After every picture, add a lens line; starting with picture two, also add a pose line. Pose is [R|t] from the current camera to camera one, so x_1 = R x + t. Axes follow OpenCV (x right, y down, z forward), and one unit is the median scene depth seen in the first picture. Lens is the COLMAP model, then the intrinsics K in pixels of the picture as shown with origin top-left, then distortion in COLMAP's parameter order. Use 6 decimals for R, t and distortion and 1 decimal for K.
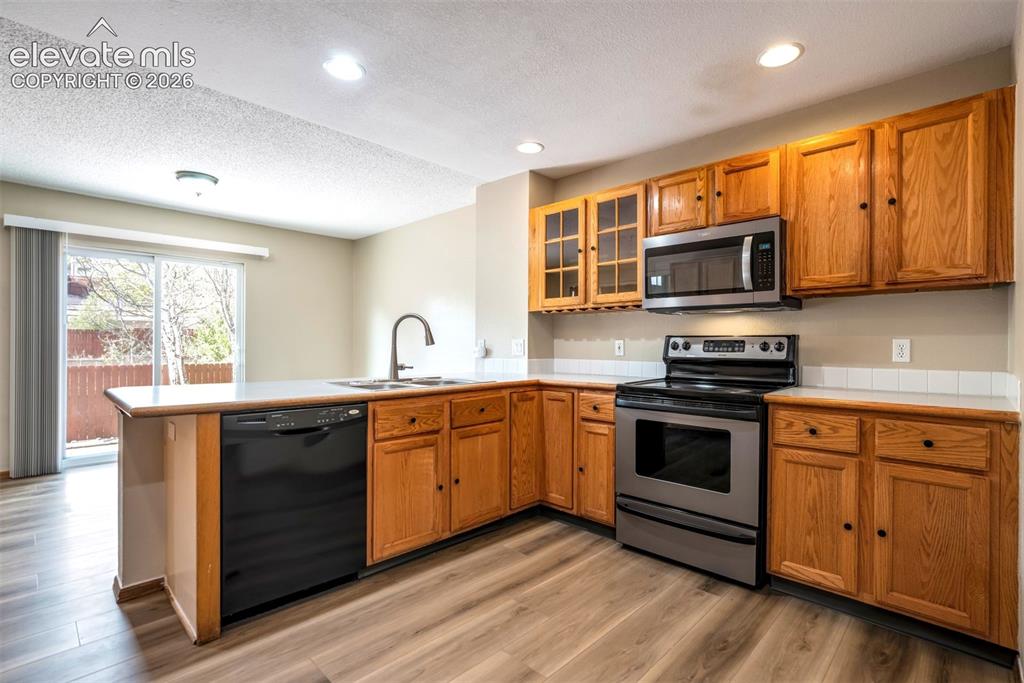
lens RADIAL K [[486.7, 0, 542.7], [0, 486.7, 343.2], [0, 0, 1]] dist [-0.021915, 0.006802]
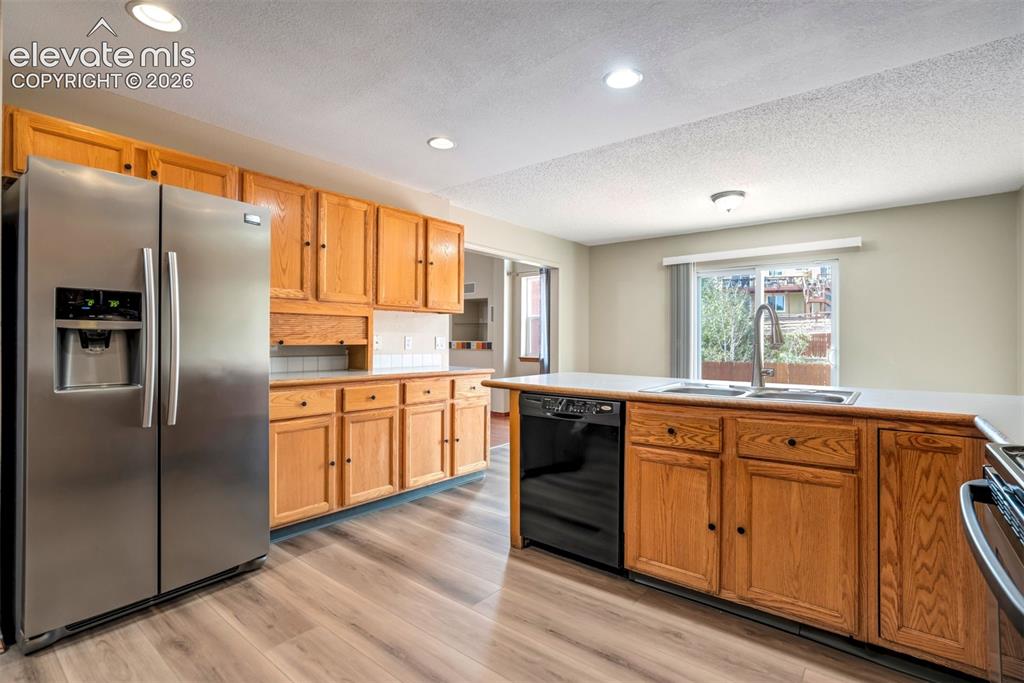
lens RADIAL K [[486.7, 0, 512.2], [0, 486.7, 335.6], [0, 0, 1]] dist [-0.021915, 0.006802]
pose [[0.064766, -0.017648, -0.997744, 0.473487], [-0.002597, 0.999837, -0.017853, 0.004652], [0.997897, 0.003748, 0.064710, 0.544496]]
